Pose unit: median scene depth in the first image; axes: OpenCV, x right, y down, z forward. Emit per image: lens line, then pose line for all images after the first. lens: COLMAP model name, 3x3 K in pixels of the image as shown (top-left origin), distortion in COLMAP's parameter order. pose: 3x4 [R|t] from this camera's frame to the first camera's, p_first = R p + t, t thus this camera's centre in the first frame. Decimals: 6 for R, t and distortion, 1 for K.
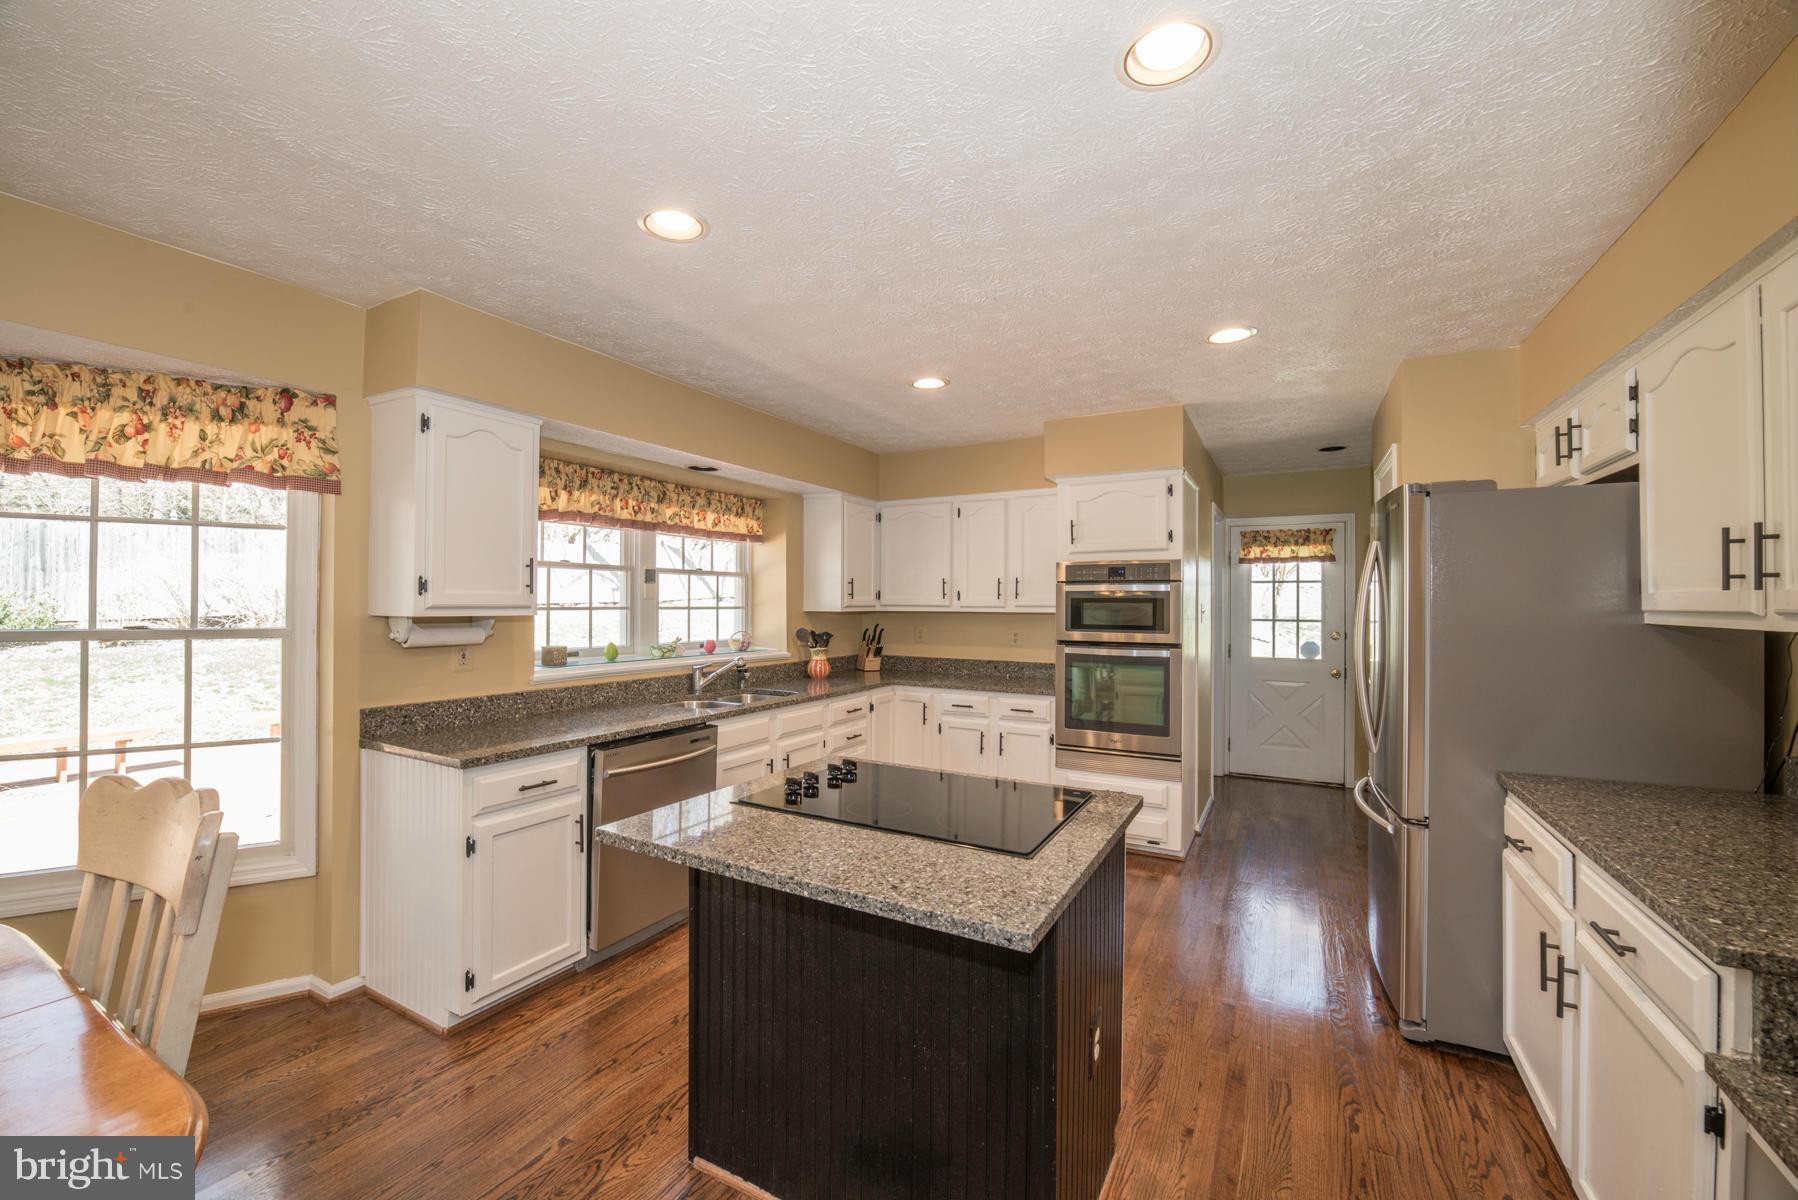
lens RADIAL K [[717.4, 0, 900.0], [0, 717.4, 598.7], [0, 0, 1]] dist [-0.003834, 0.001053]
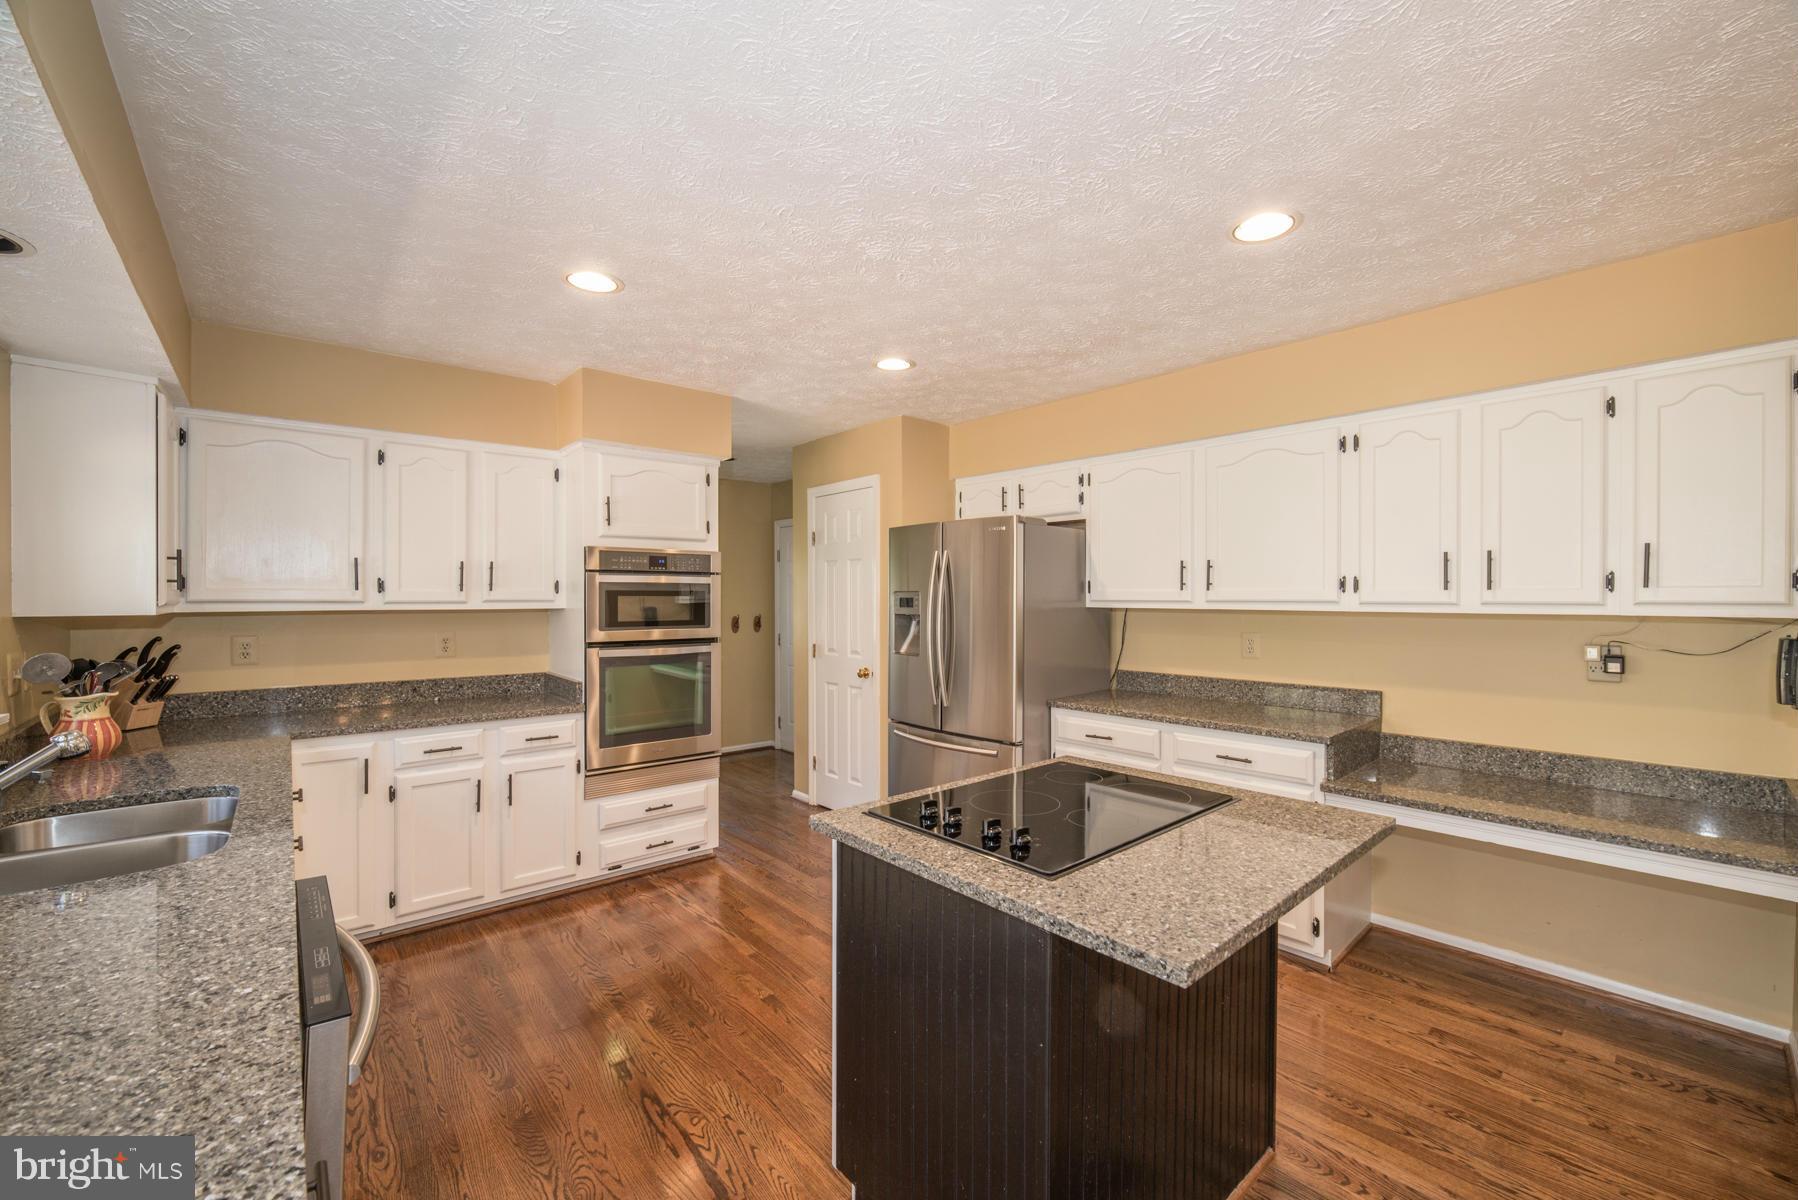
lens RADIAL K [[717.4, 0, 893.9], [0, 717.4, 601.6], [0, 0, 1]] dist [-0.003834, 0.001053]
pose [[0.355145, -0.008917, 0.934769, -0.416931], [-0.004588, 0.999926, 0.011281, 0.000908], [-0.934800, -0.008295, 0.355078, 0.394279]]
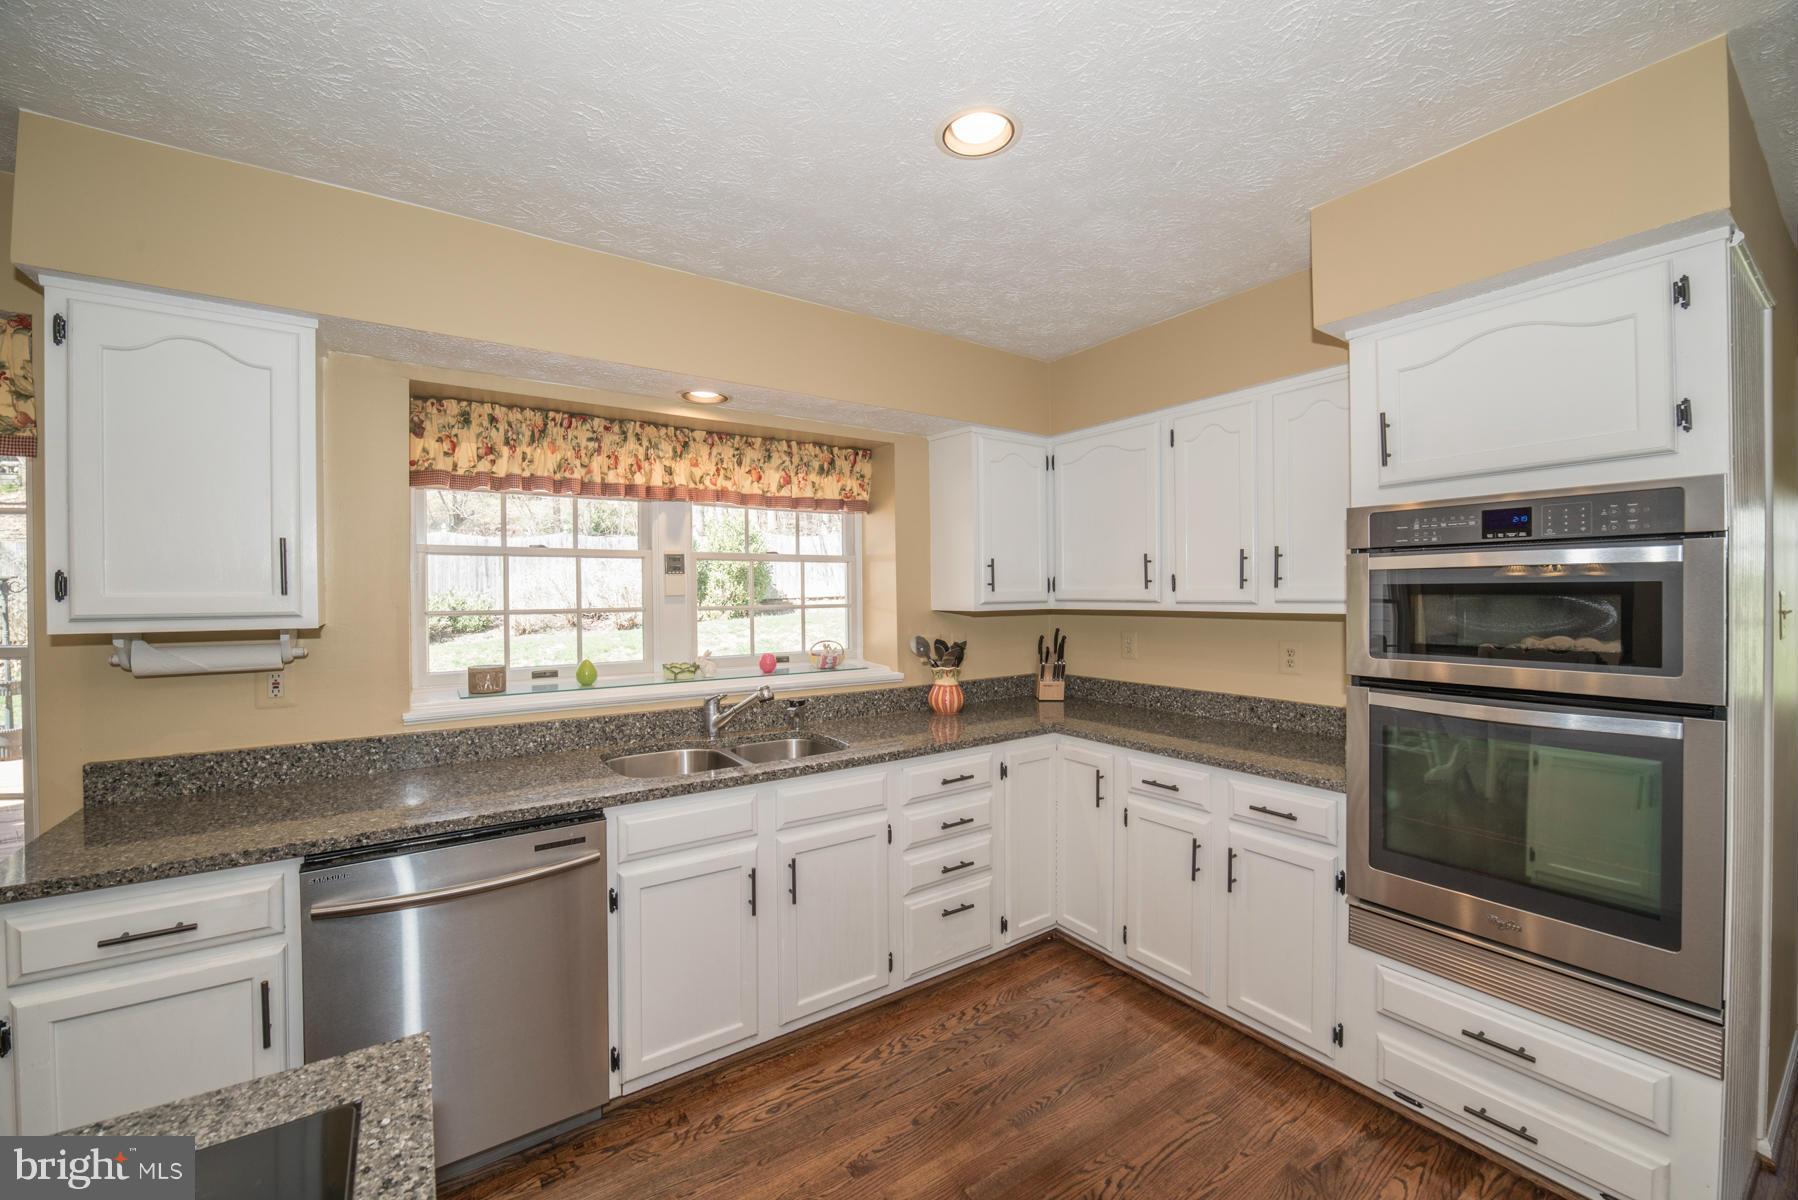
lens RADIAL K [[717.4, 0, 902.3], [0, 717.4, 598.9], [0, 0, 1]] dist [-0.003834, 0.001053]
pose [[0.894539, -0.008122, -0.446916, 0.167494], [0.014794, 0.999825, 0.011440, -0.001604], [0.446745, -0.016845, 0.894503, 0.455025]]
